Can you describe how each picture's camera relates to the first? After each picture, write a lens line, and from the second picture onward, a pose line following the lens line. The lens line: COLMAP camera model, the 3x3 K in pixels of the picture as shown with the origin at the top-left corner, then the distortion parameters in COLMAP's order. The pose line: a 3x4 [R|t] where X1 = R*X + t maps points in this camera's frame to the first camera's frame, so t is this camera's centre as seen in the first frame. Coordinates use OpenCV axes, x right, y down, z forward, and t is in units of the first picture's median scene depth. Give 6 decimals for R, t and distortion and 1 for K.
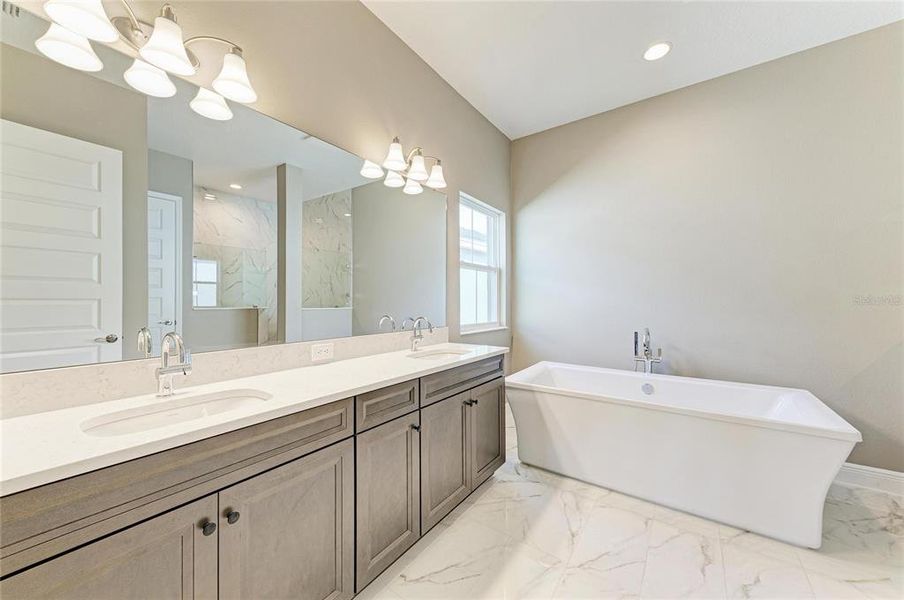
lens RADIAL K [[340.4, 0, 449.5], [0, 340.4, 302.4], [0, 0, 1]] dist [0.002417, 0.000124]
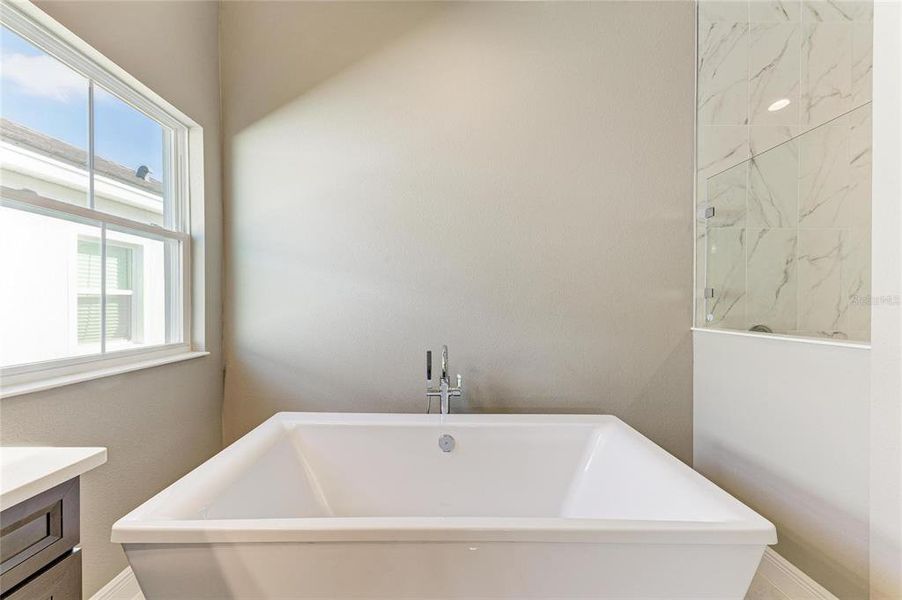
lens RADIAL K [[339.6, 0, 448.5], [0, 339.6, 302.4], [0, 0, 1]] dist [0.002417, 0.000124]
pose [[0.815751, 0.007404, 0.578355, 0.175548], [-0.008966, 0.999960, -0.000155, -0.005735], [-0.578333, -0.005059, 0.815785, 0.389236]]
